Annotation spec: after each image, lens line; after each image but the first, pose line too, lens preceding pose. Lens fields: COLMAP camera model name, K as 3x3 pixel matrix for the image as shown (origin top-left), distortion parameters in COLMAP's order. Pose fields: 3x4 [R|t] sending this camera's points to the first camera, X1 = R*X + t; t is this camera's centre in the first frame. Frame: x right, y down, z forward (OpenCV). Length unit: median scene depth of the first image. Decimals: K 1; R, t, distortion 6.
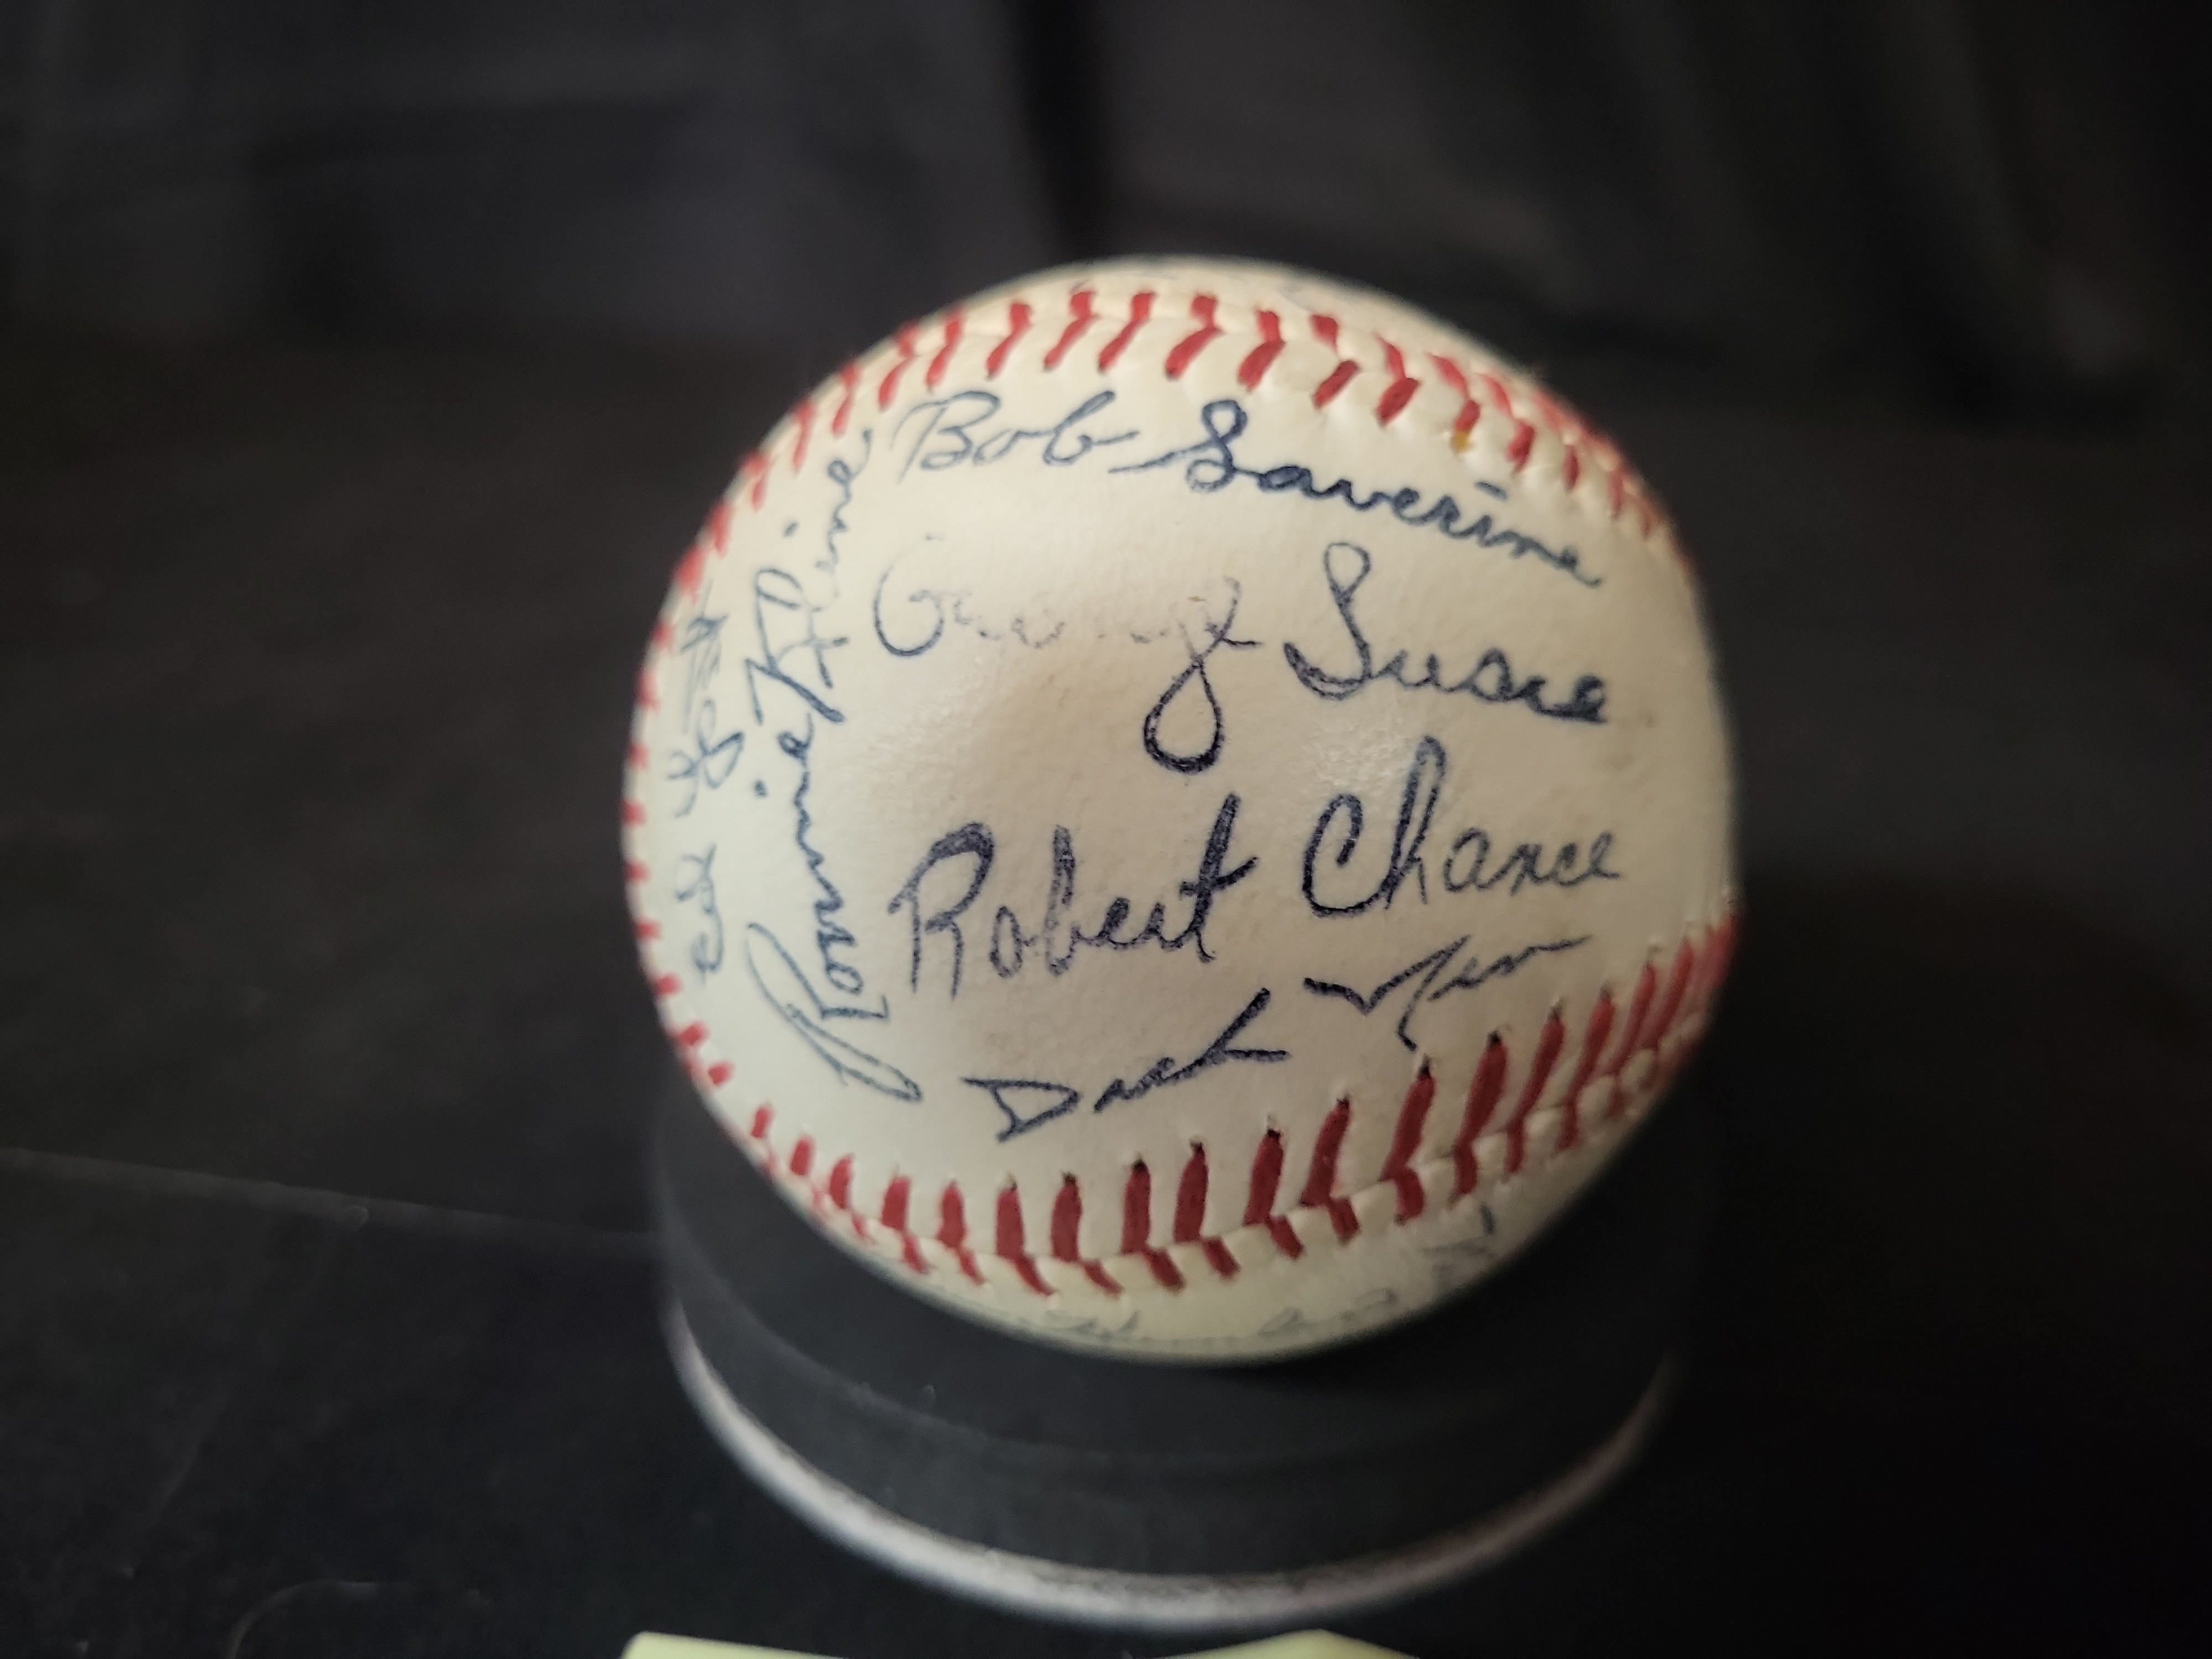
lens RADIAL K [[1900.5, 0, 1114.2], [0, 1900.5, 880.0], [0, 0, 1]] dist [-0.072470, 0.038127]
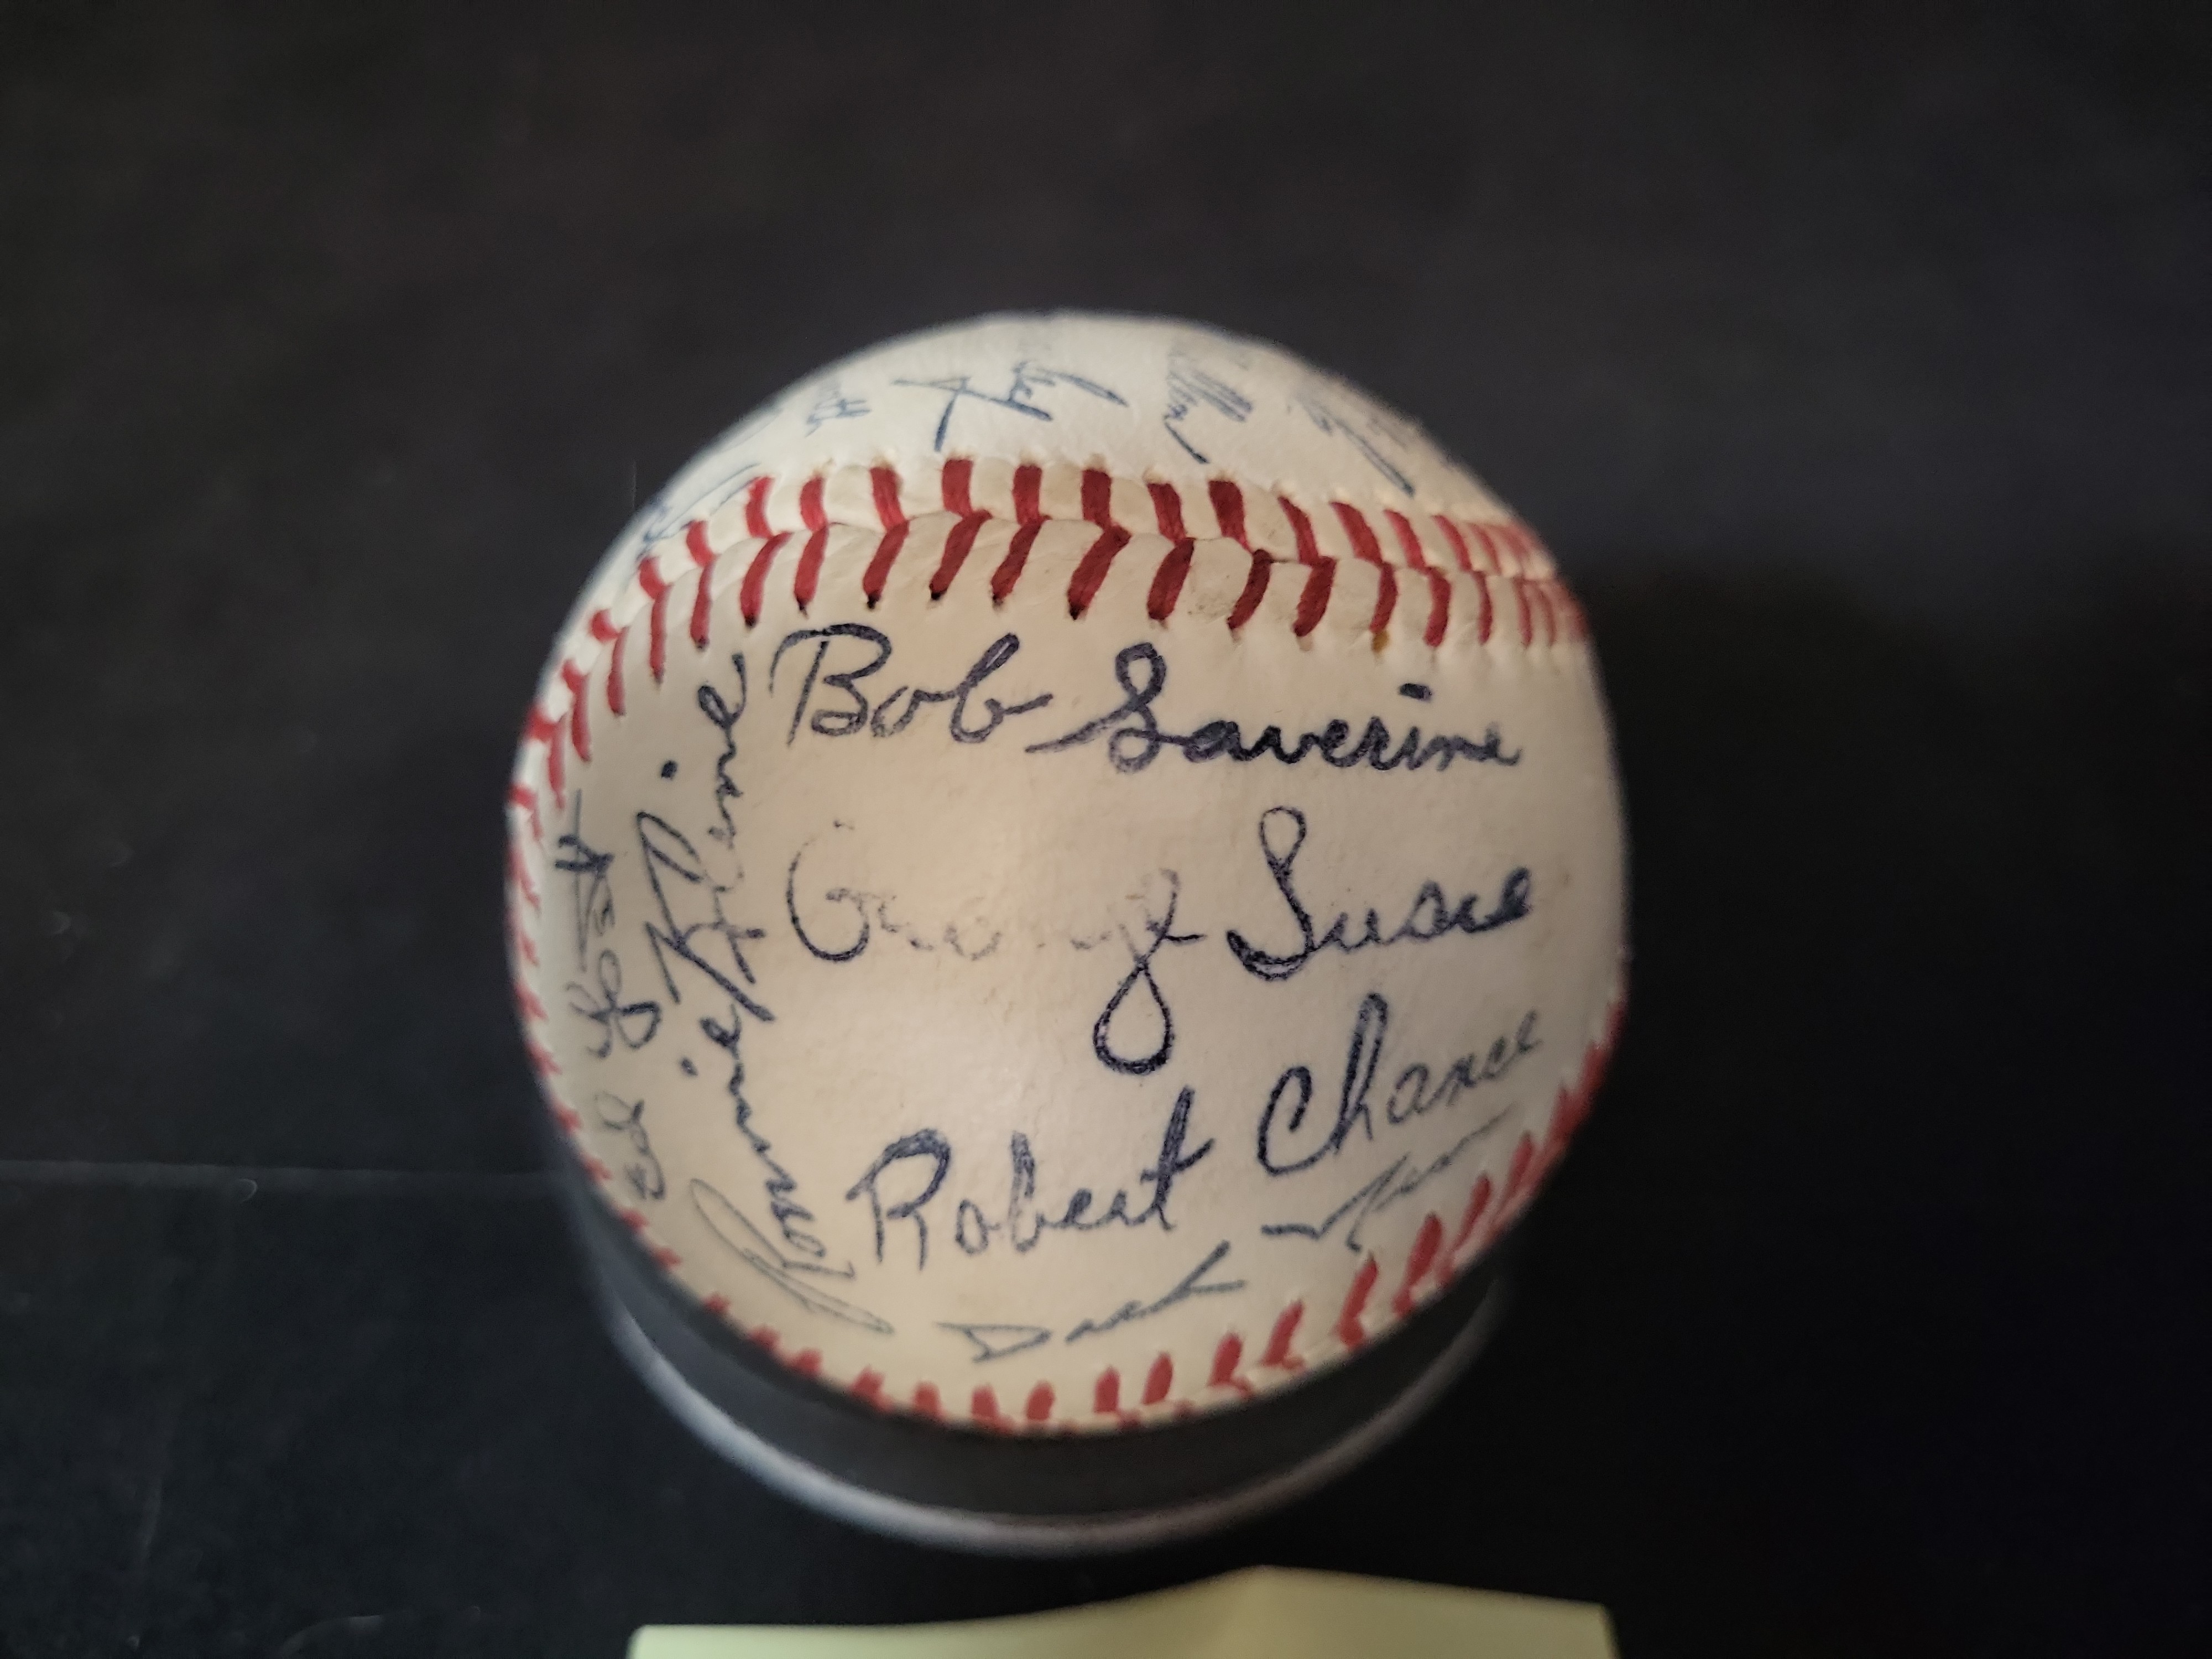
lens RADIAL K [[1900.5, 0, 1106.0], [0, 1900.5, 842.5], [0, 0, 1]] dist [-0.072470, 0.038127]
pose [[0.987233, -0.112924, 0.112333, -0.074238], [0.072077, 0.945630, 0.317158, -0.467072], [-0.142040, -0.305013, 0.941696, 0.096933]]
